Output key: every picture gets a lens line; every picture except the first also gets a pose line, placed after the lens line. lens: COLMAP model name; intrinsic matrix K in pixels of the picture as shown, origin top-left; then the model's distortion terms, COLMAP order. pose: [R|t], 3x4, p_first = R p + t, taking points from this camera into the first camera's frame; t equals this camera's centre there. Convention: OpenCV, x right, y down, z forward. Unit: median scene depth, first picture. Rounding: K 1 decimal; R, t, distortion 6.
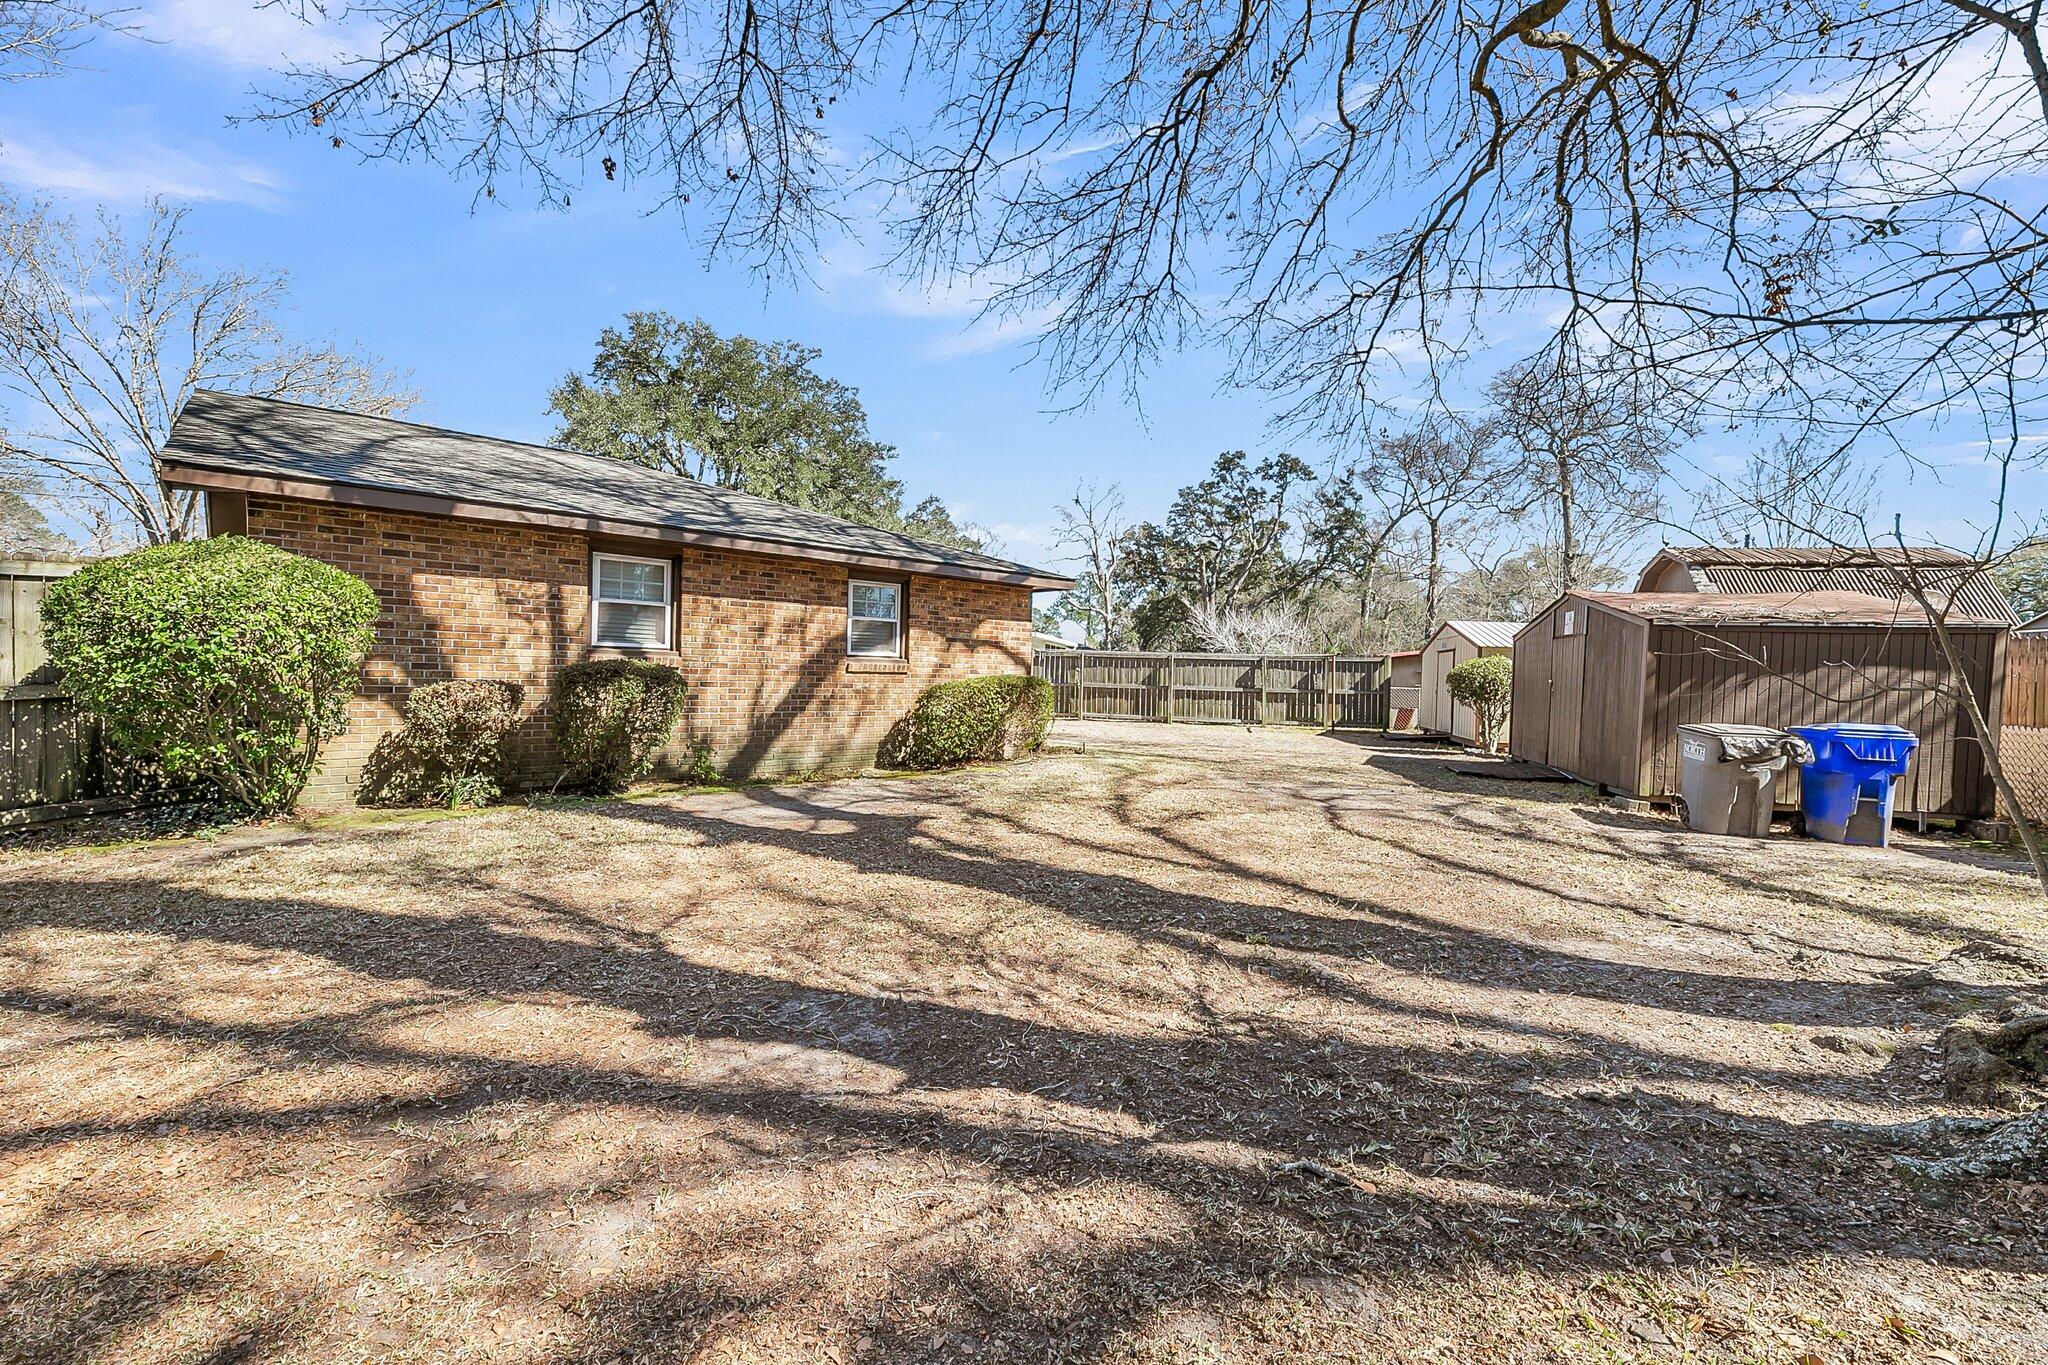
lens RADIAL K [[832.3, 0, 1024.0], [0, 832.3, 682.5], [0, 0, 1]] dist [0.000767, -0.005214]
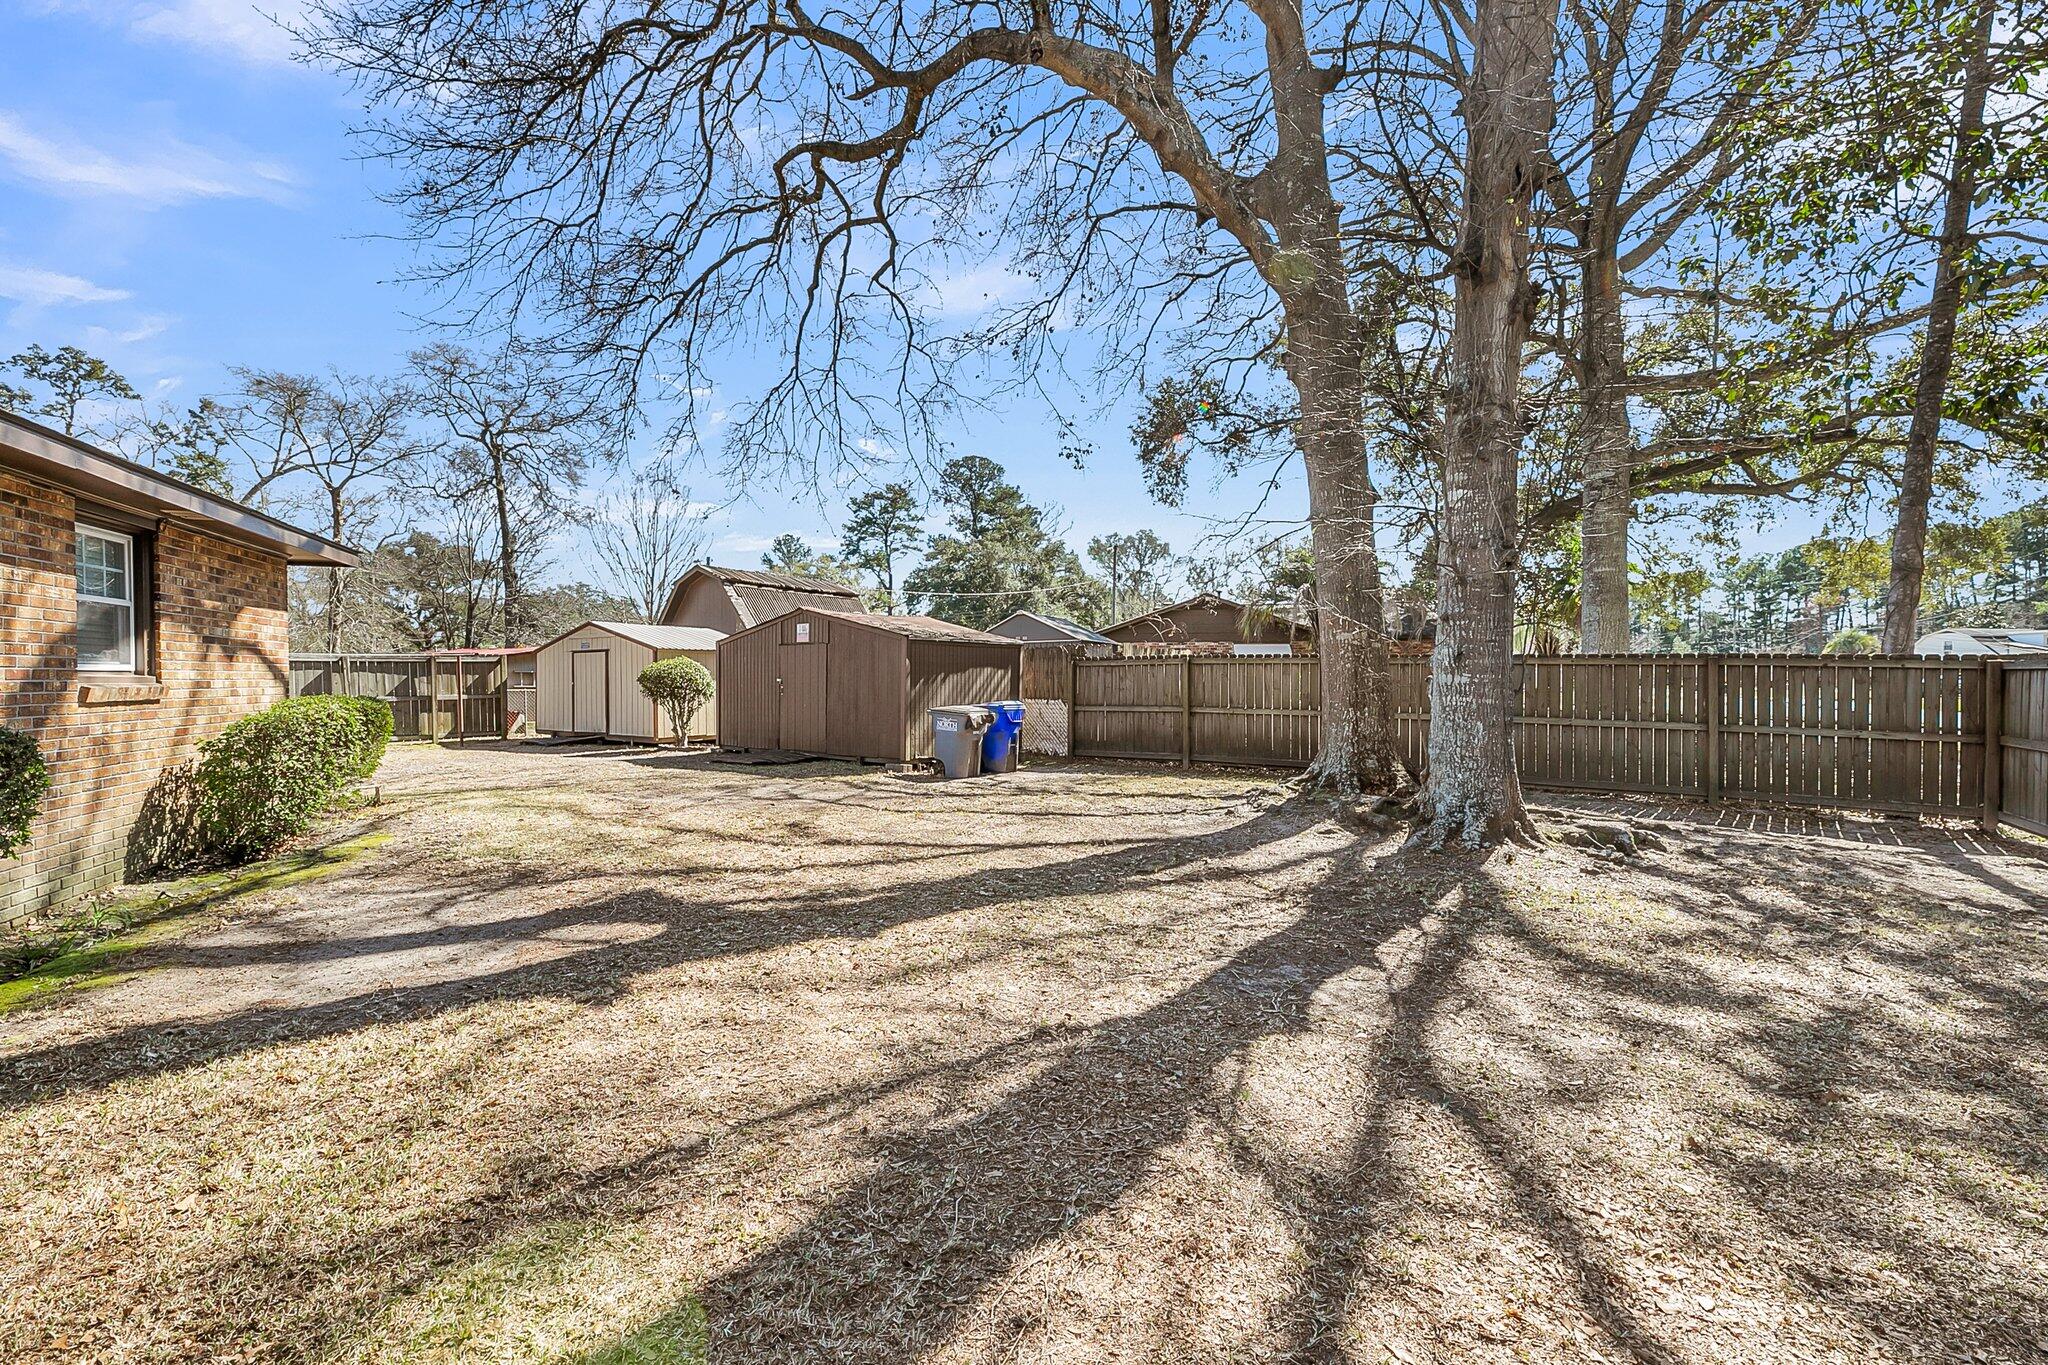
lens RADIAL K [[844.3, 0, 1035.5], [0, 844.3, 699.7], [0, 0, 1]] dist [-0.000388, -0.000148]
pose [[0.350223, -0.050729, 0.935292, -0.499850], [0.024128, 0.998690, 0.045132, -0.025596], [-0.936356, 0.006760, 0.350988, 0.290820]]
